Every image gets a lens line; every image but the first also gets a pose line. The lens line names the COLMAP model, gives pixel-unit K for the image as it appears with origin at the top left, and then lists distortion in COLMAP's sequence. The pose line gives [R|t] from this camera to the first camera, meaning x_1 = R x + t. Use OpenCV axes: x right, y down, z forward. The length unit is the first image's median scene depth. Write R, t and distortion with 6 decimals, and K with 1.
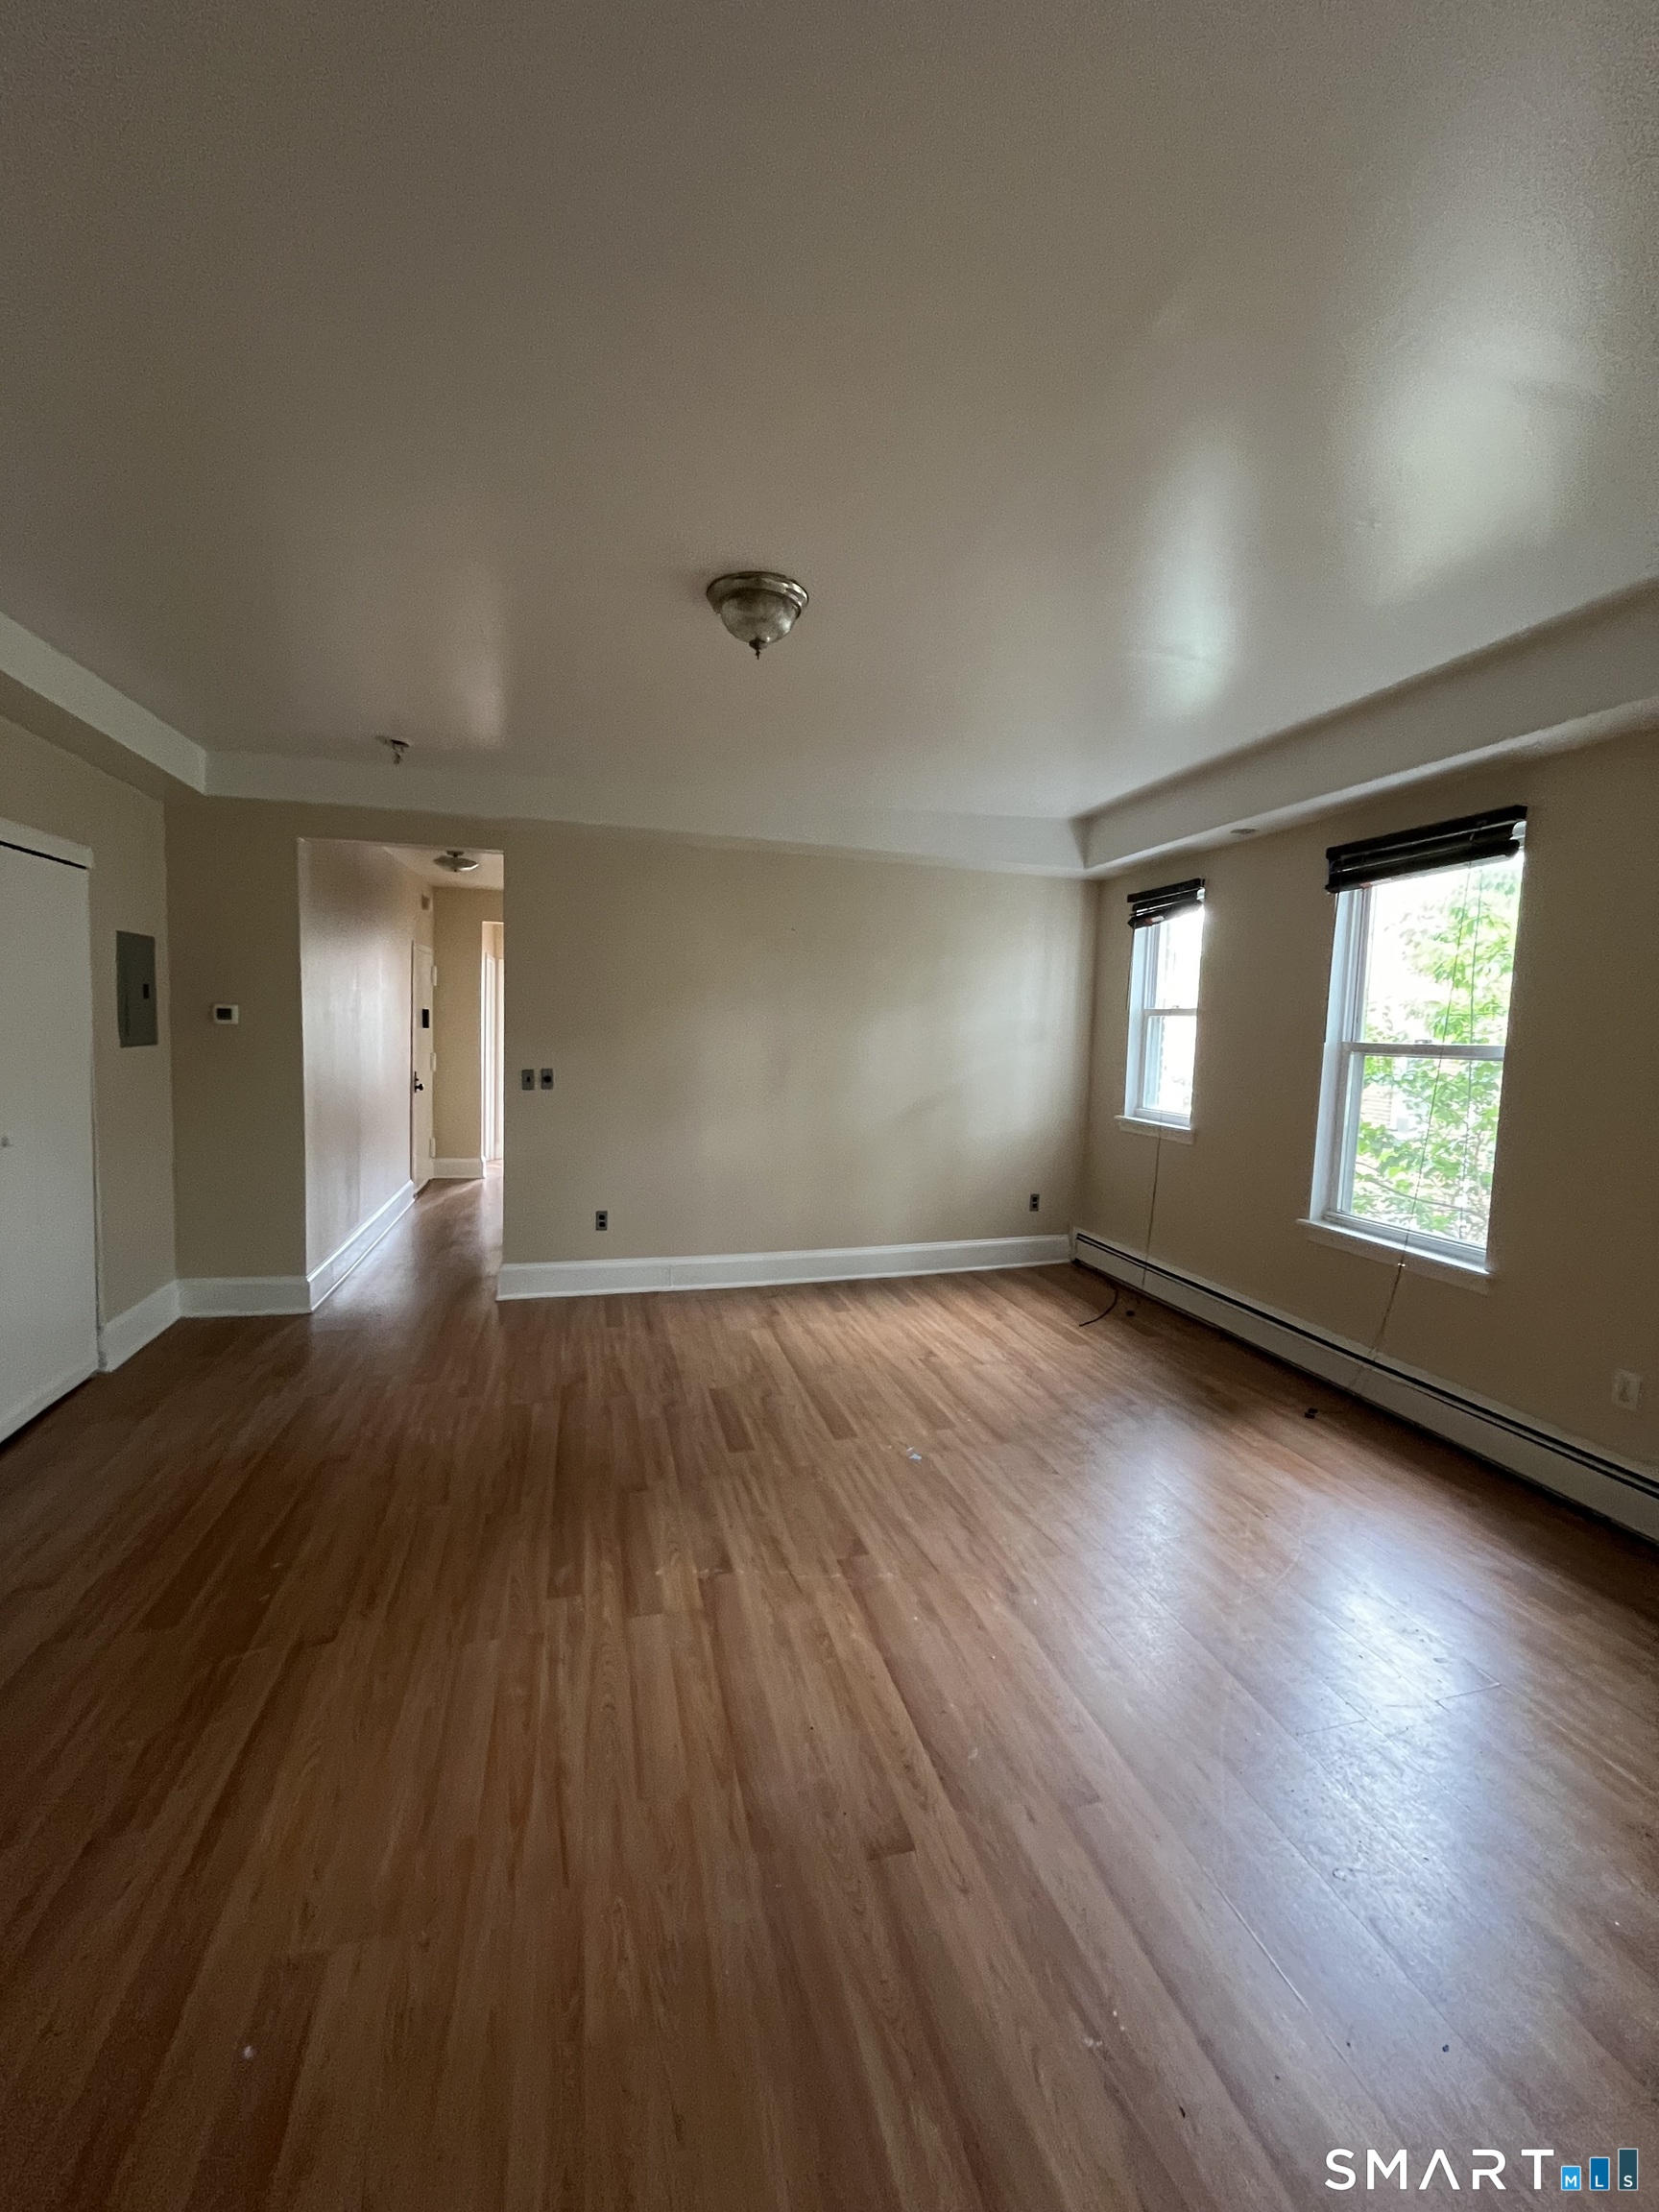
lens RADIAL K [[892.1, 0, 829.5], [0, 892.1, 1106.0], [0, 0, 1]] dist [-0.003058, -0.000299]
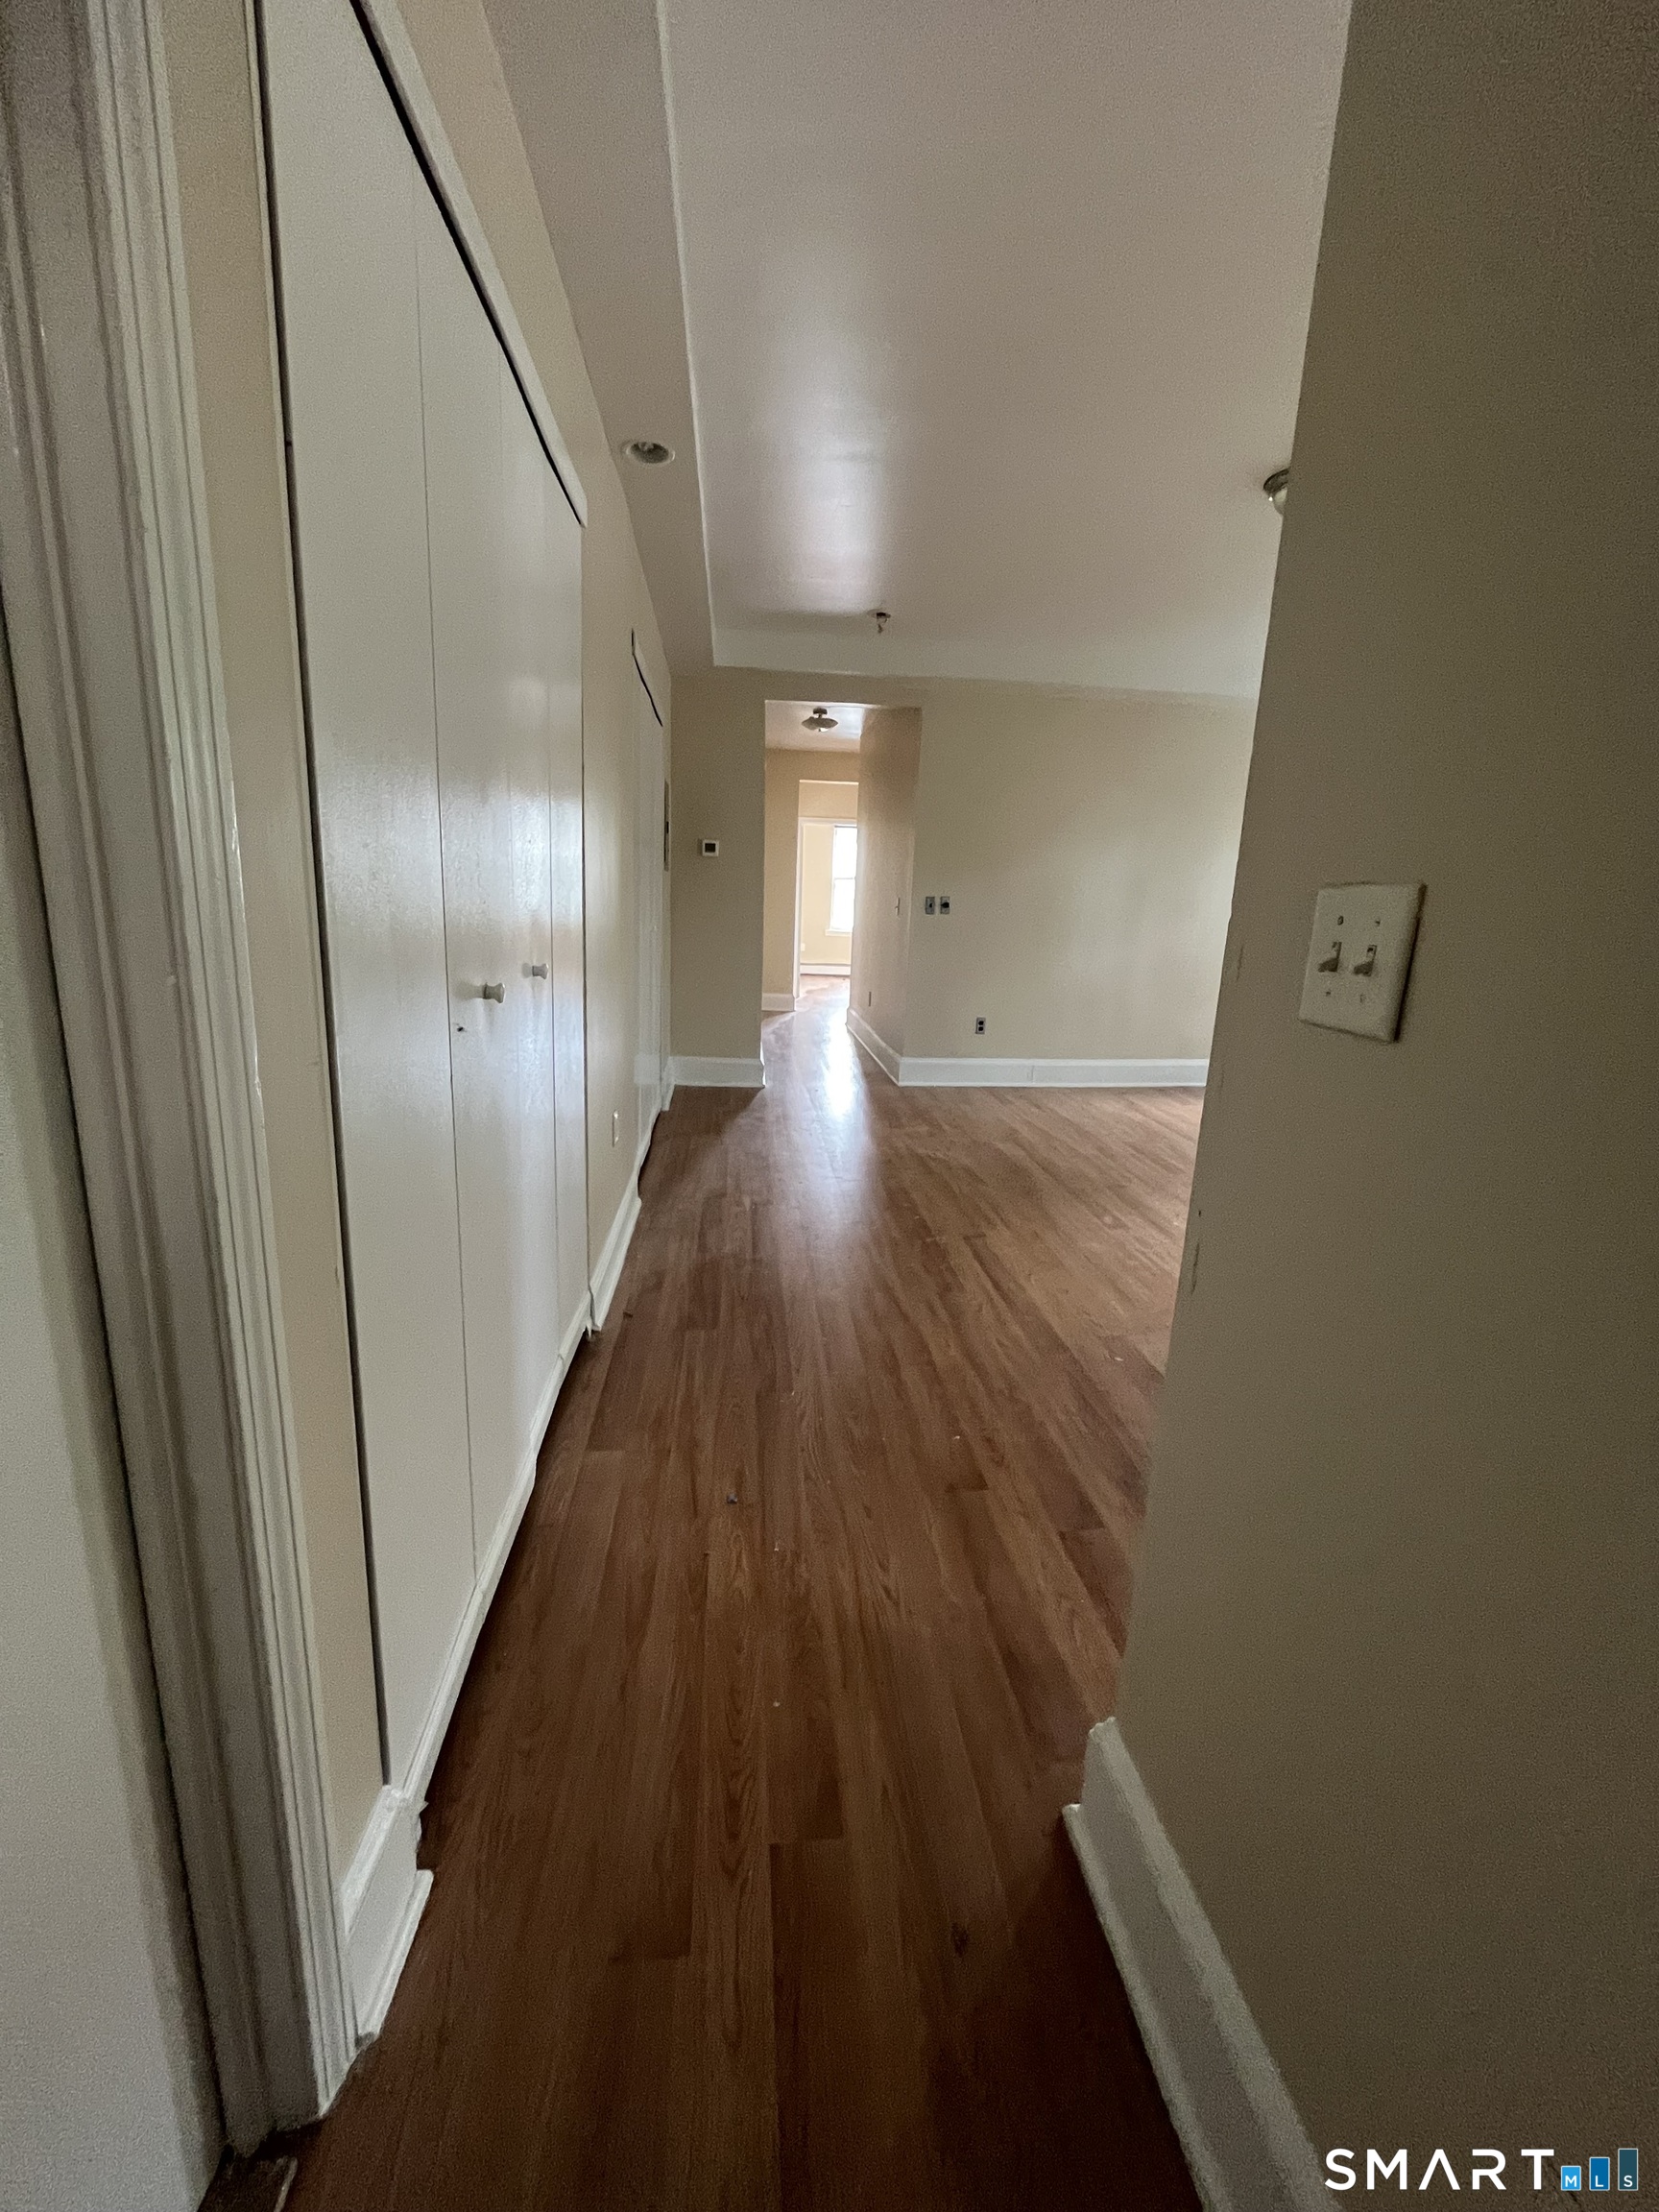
lens RADIAL K [[892.1, 0, 829.5], [0, 892.1, 1106.0], [0, 0, 1]] dist [-0.003058, -0.000299]
pose [[0.985037, 0.043179, -0.166845, -0.284993], [-0.019876, 0.990108, 0.138894, 0.081830], [0.171192, -0.133499, 0.976151, -0.264932]]
